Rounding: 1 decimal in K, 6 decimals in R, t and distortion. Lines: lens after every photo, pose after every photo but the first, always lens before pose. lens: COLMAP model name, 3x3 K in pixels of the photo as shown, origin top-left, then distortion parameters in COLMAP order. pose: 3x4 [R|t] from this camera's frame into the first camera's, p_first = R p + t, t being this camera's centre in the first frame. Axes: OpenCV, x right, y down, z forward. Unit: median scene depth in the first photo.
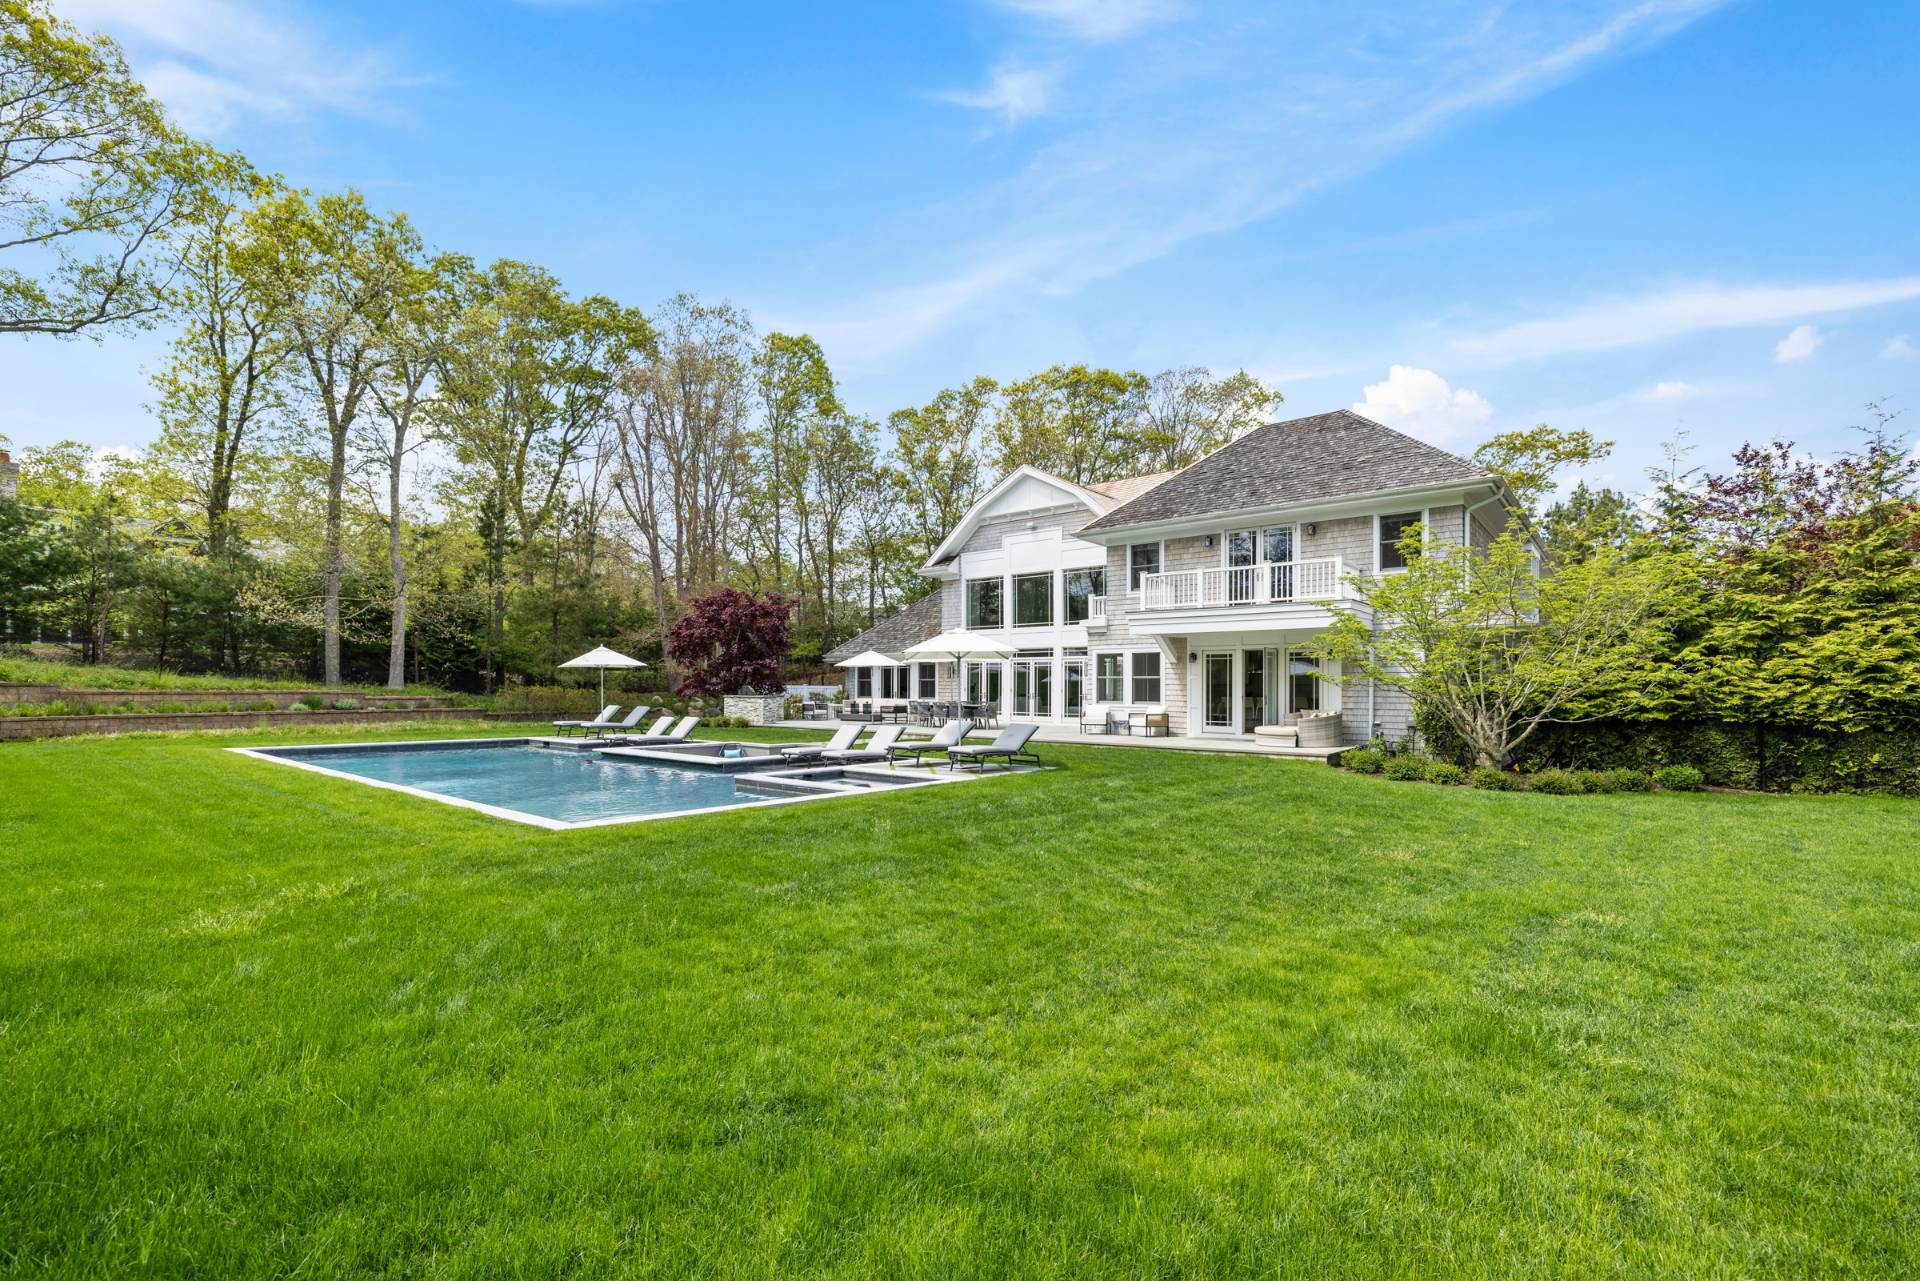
lens RADIAL K [[1401.9, 0, 950.8], [0, 1401.9, 643.4], [0, 0, 1]] dist [-0.002838, 0.001194]
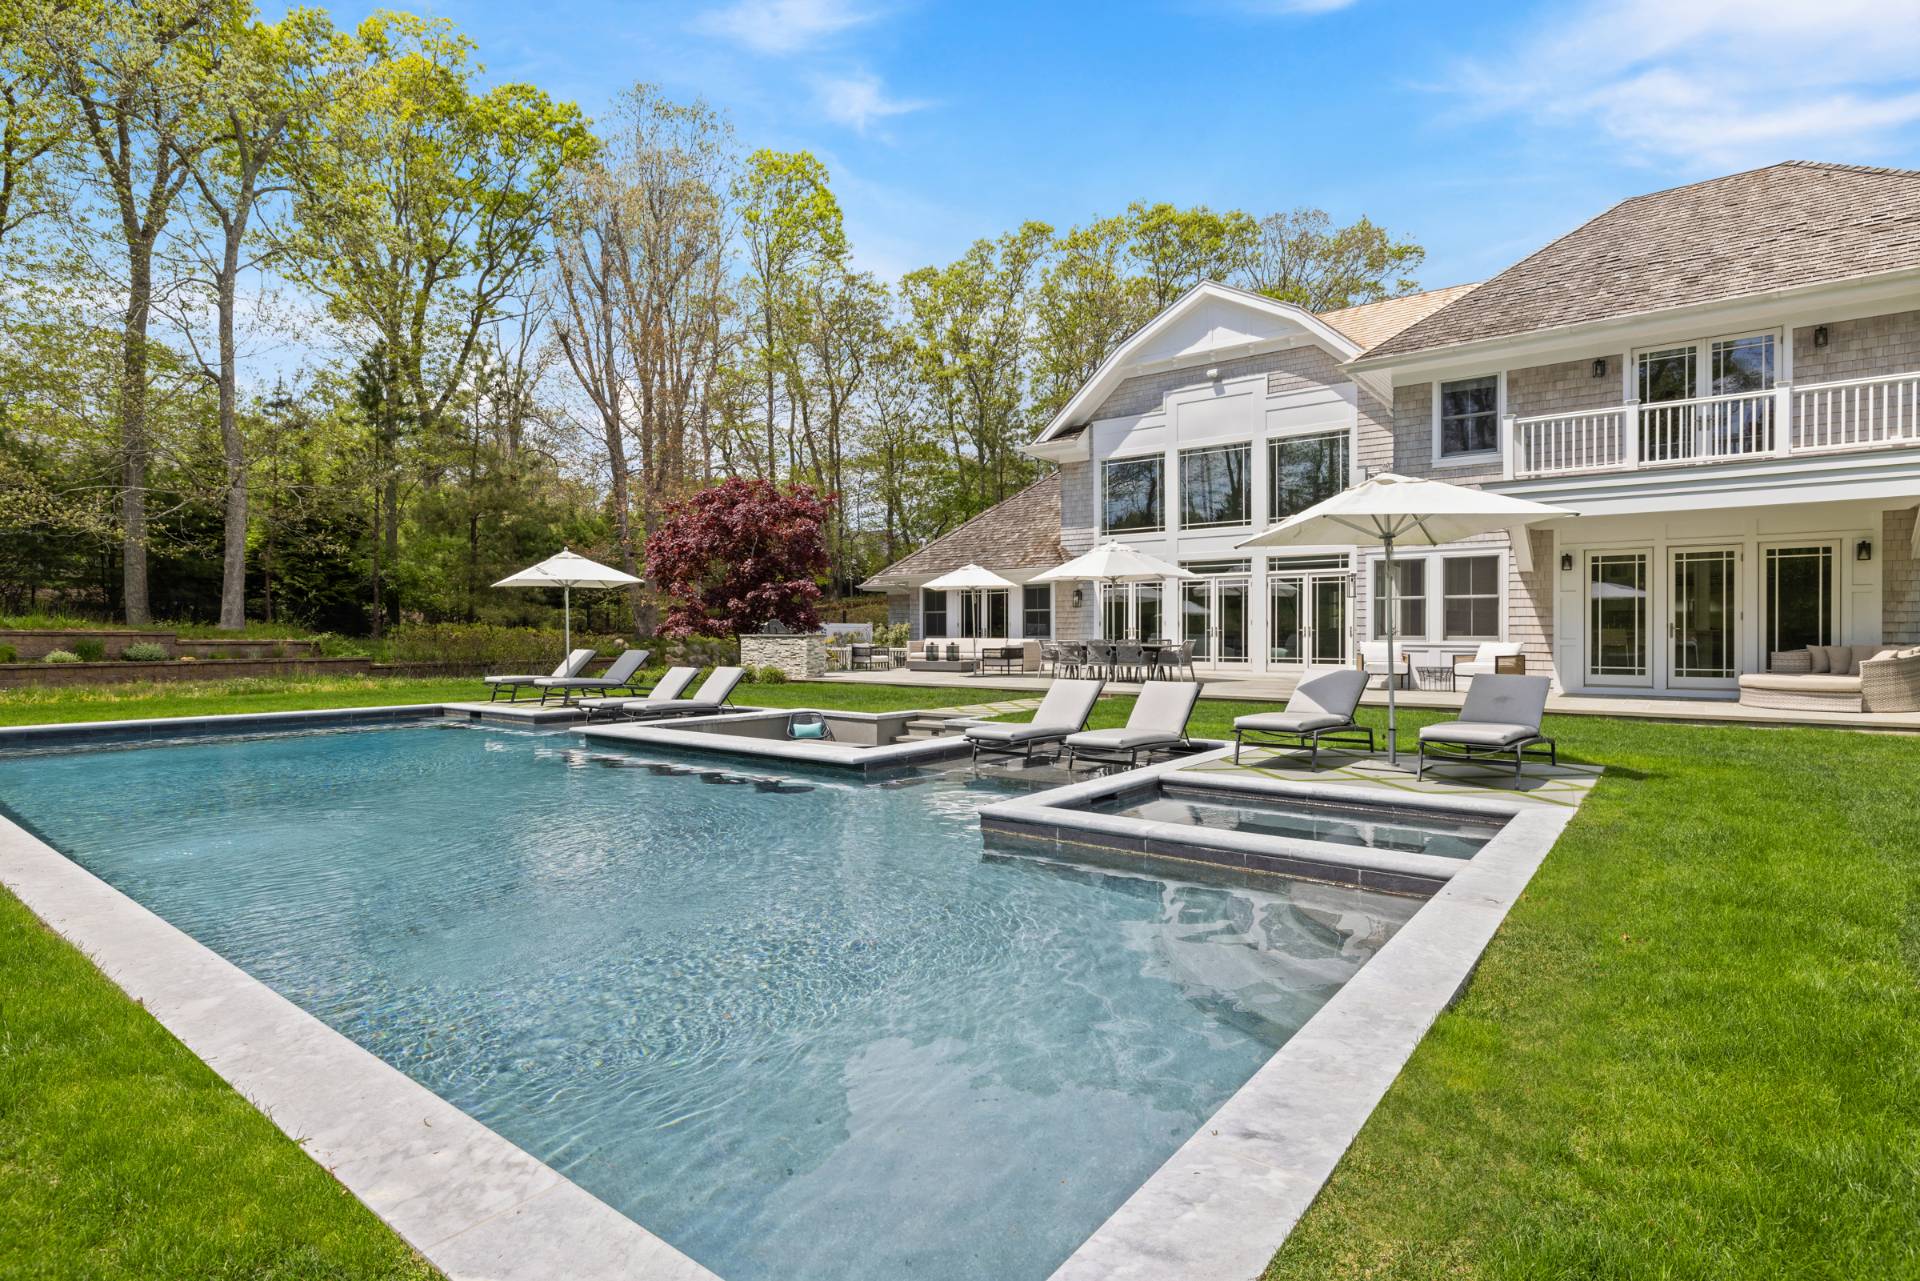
lens RADIAL K [[1401.9, 0, 950.8], [0, 1401.9, 643.4], [0, 0, 1]] dist [-0.002838, 0.001194]
pose [[0.997826, -0.007108, 0.065522, -0.101623], [0.004723, 0.999323, 0.036487, 0.016683], [-0.065737, -0.036099, 0.997184, 0.318610]]
